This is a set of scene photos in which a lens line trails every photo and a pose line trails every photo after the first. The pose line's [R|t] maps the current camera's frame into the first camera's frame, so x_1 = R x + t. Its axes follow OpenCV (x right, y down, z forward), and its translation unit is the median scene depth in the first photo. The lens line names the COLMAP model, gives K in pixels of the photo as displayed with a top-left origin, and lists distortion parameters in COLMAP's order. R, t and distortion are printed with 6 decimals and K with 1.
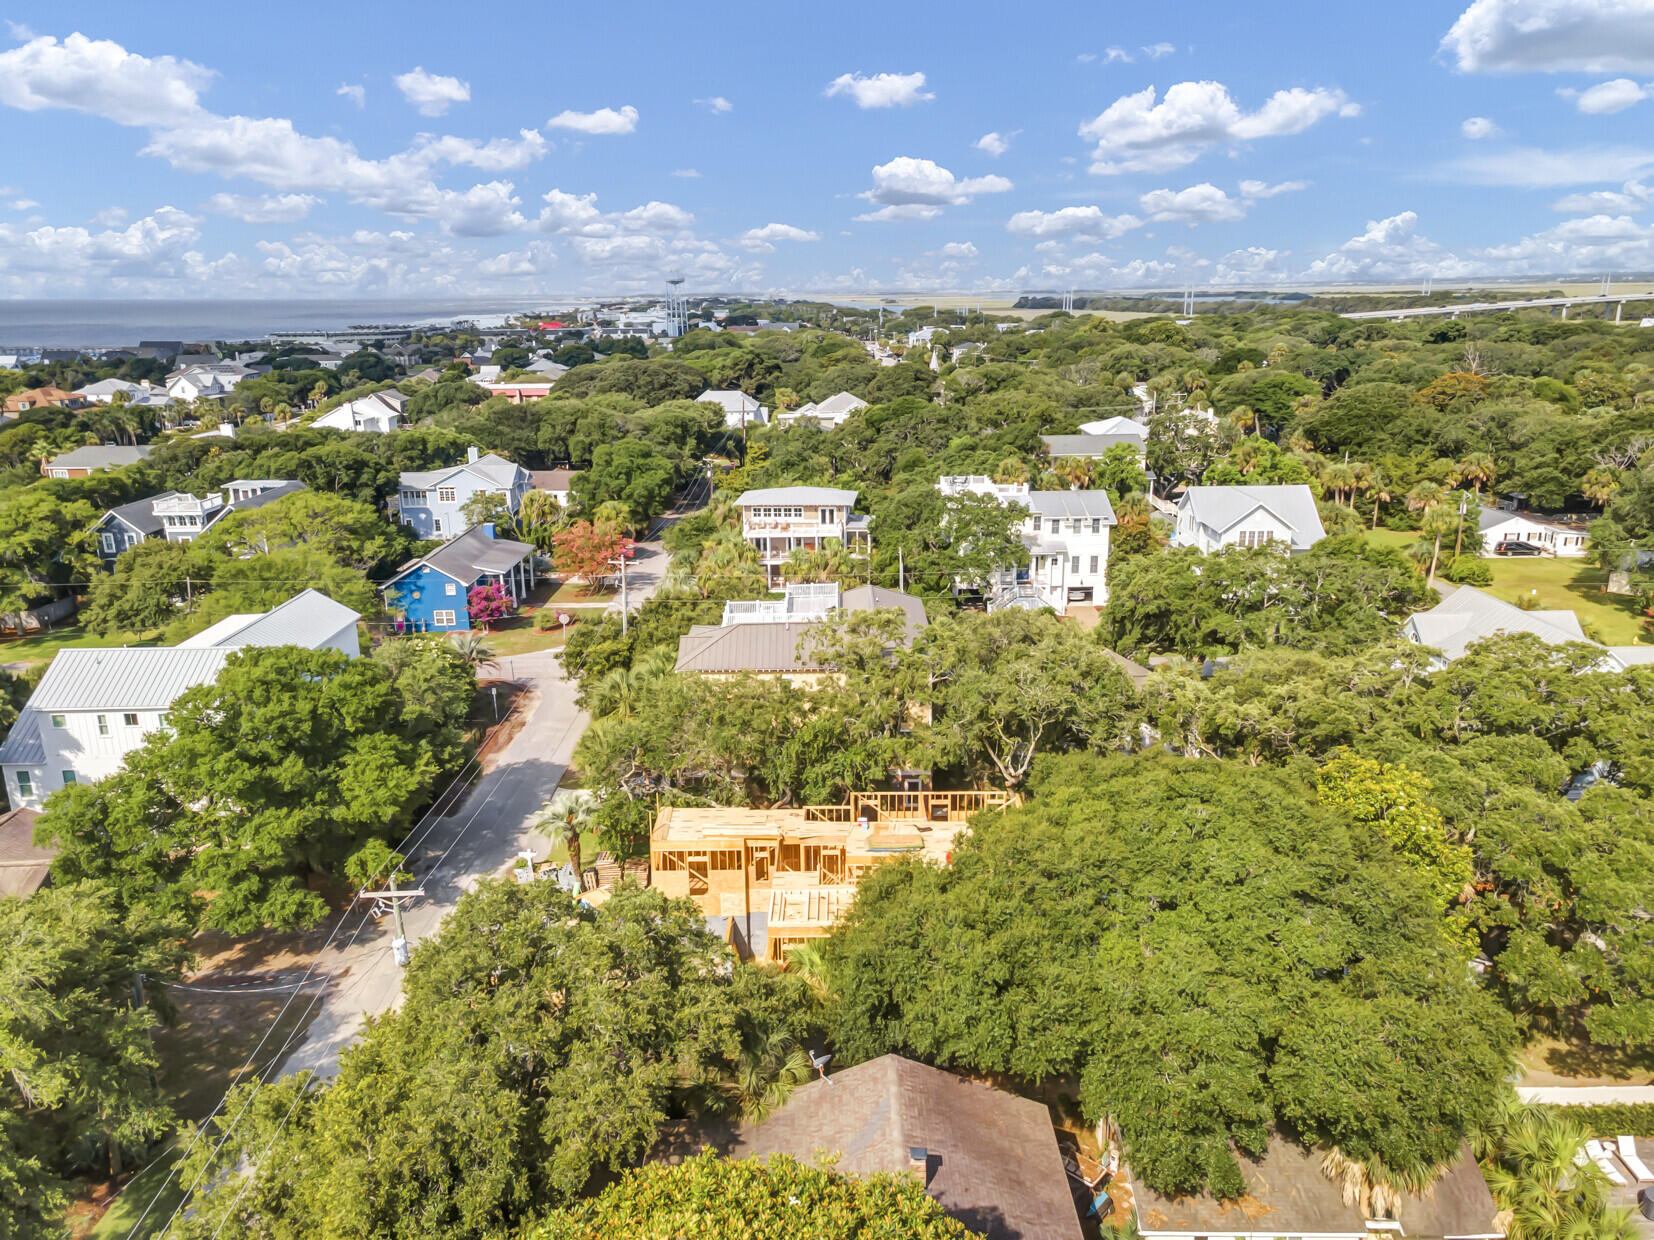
lens RADIAL K [[1207.6, 0, 827.0], [0, 1207.6, 620.0], [0, 0, 1]] dist [0.035461, 0.023843]
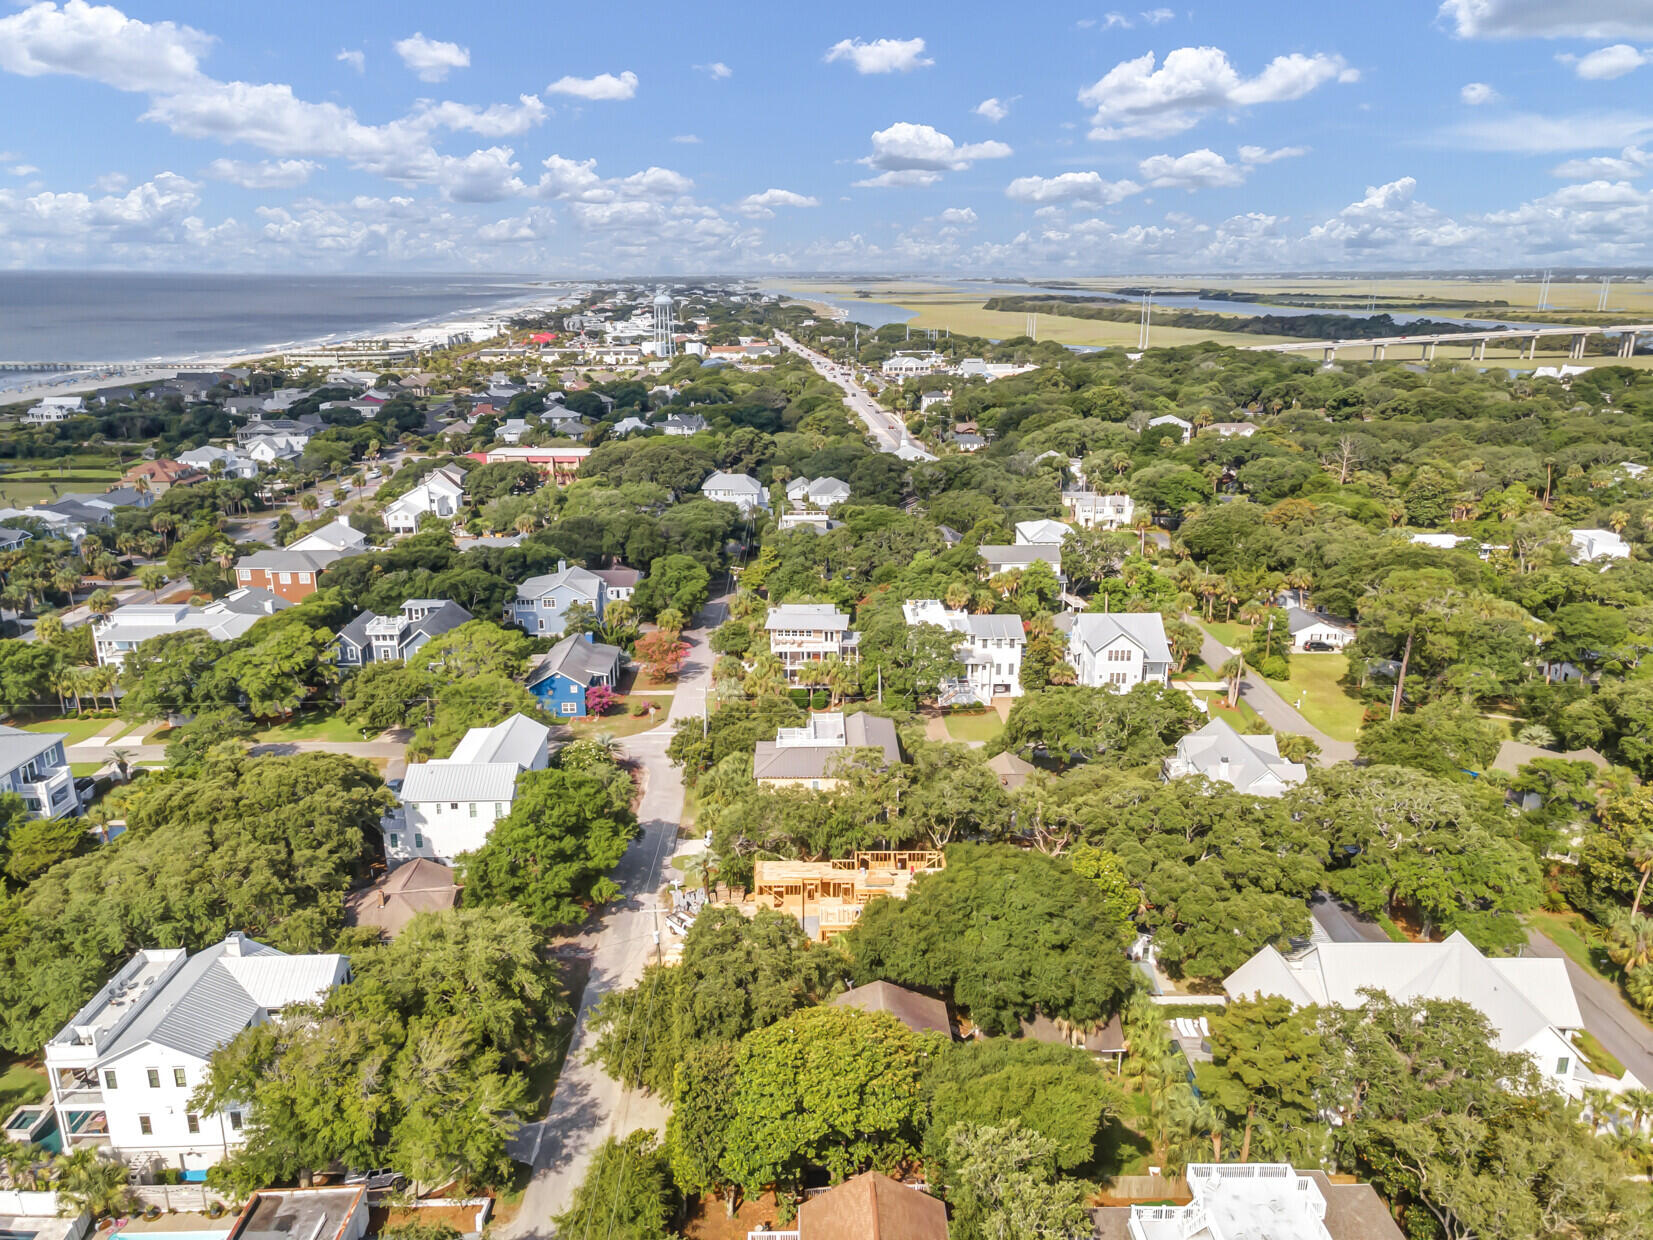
lens RADIAL K [[1147.2, 0, 826.5], [0, 1147.2, 620.0], [0, 0, 1]] dist [0.089173, -0.151129]
pose [[0.999768, 0.006253, 0.020630, -0.039290], [-0.006291, 0.999979, 0.001763, -0.135962], [-0.020618, -0.001893, 0.999786, -0.486460]]
